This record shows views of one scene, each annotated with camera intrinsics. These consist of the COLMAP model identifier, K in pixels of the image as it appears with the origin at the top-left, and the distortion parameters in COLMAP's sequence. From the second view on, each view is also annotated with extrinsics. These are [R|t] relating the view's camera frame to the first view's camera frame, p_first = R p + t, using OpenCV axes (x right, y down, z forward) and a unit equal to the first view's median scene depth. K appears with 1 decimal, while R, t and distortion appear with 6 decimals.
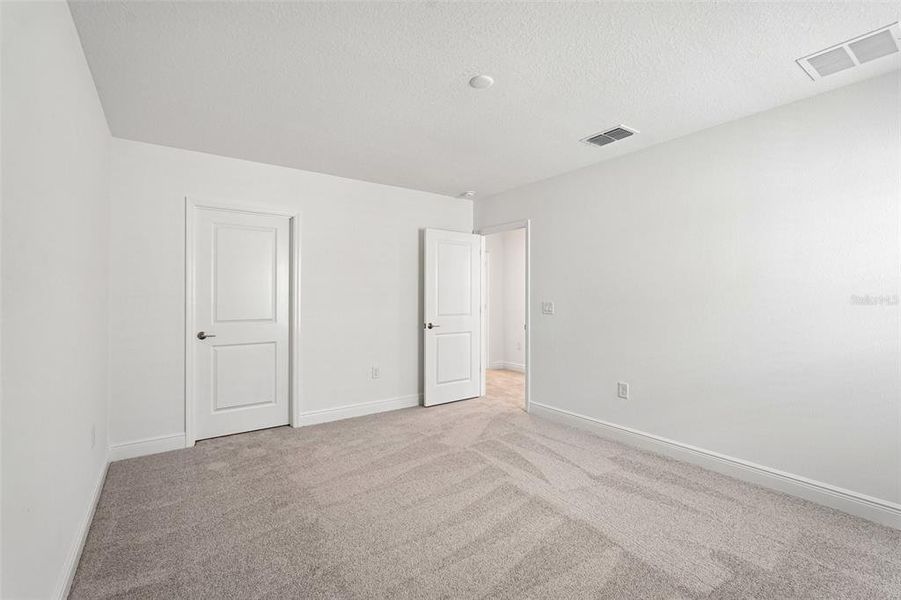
lens RADIAL K [[400.1, 0, 455.9], [0, 400.1, 302.0], [0, 0, 1]] dist [-0.017250, 0.006717]
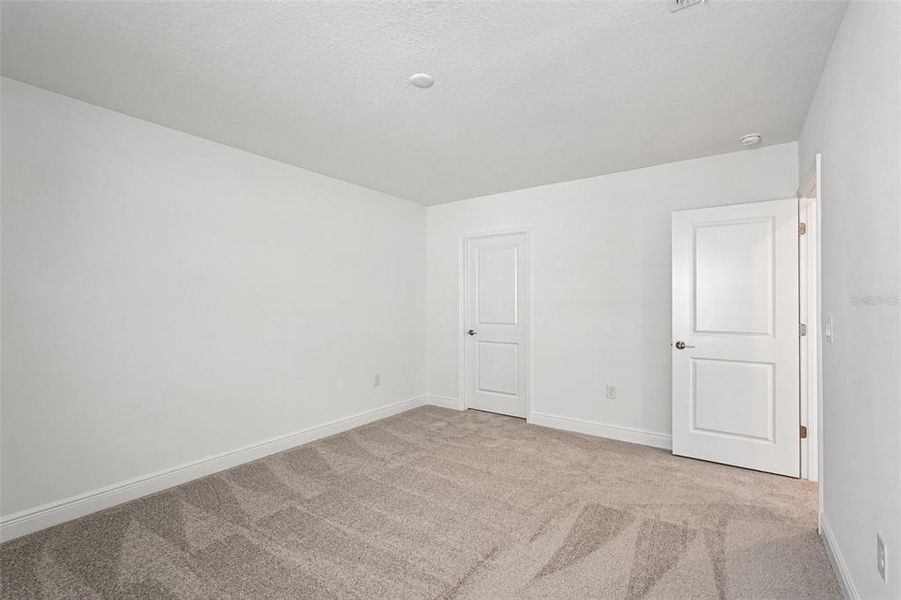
lens RADIAL K [[400.1, 0, 454.2], [0, 400.1, 301.5], [0, 0, 1]] dist [-0.017250, 0.006717]
pose [[0.314513, -0.010704, -0.949193, 0.533466], [-0.021623, 0.999596, -0.018437, 0.003416], [0.949007, 0.026323, 0.314155, 0.412807]]
